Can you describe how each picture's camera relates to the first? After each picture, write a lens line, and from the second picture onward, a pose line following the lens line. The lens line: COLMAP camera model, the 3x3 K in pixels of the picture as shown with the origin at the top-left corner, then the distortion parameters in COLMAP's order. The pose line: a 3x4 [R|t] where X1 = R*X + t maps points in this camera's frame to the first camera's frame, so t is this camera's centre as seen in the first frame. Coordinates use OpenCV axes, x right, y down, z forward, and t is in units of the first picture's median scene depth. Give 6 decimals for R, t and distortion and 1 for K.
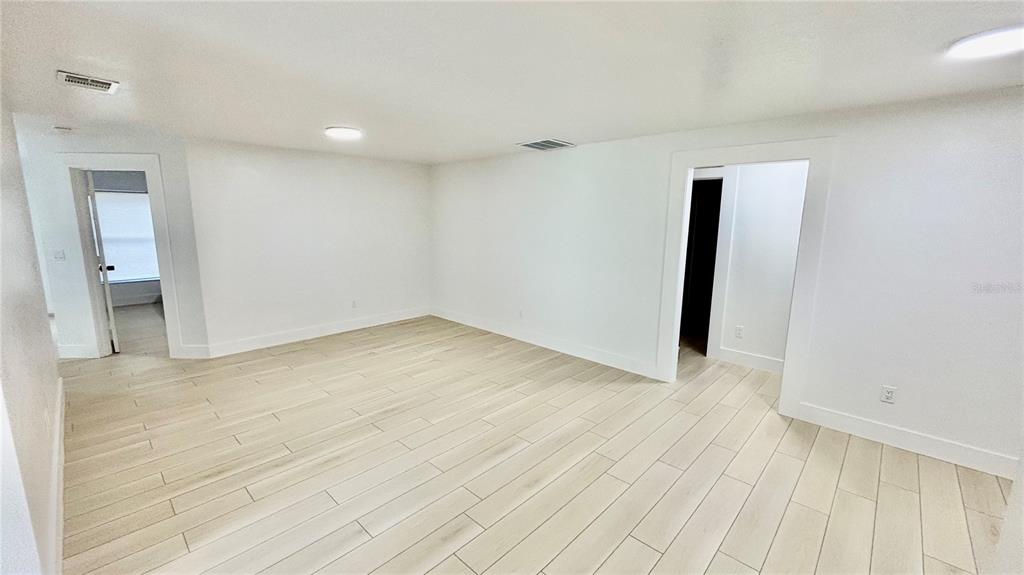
lens RADIAL K [[412.9, 0, 512.7], [0, 412.9, 288.4], [0, 0, 1]] dist [0.005805, -0.001610]
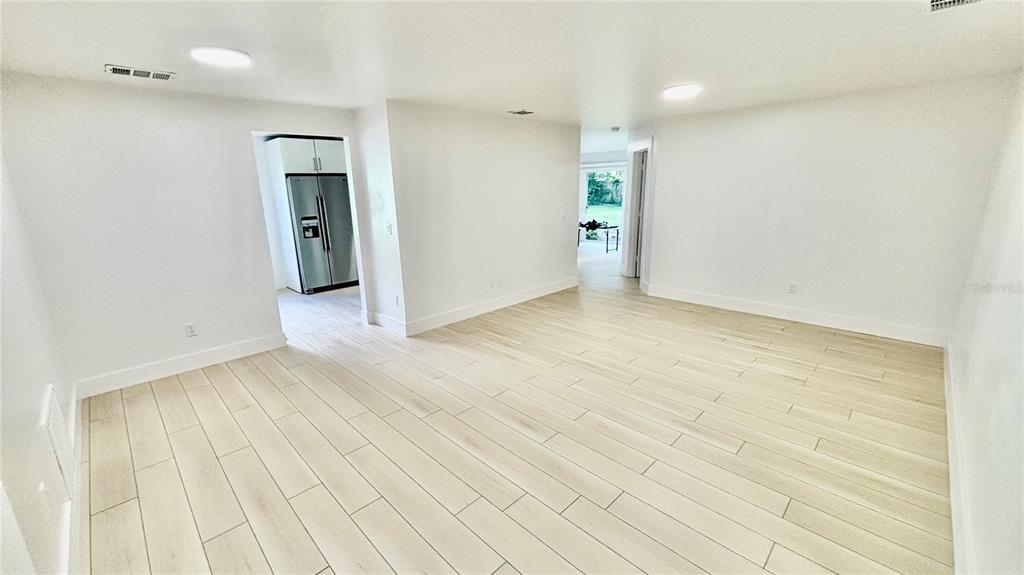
lens RADIAL K [[412.9, 0, 513.0], [0, 412.9, 287.7], [0, 0, 1]] dist [0.005805, -0.001610]
pose [[-0.034327, 0.231082, -0.972329, 0.531974], [-0.149587, 0.960754, 0.233612, -0.090972], [0.988152, 0.153467, 0.001588, 0.570713]]
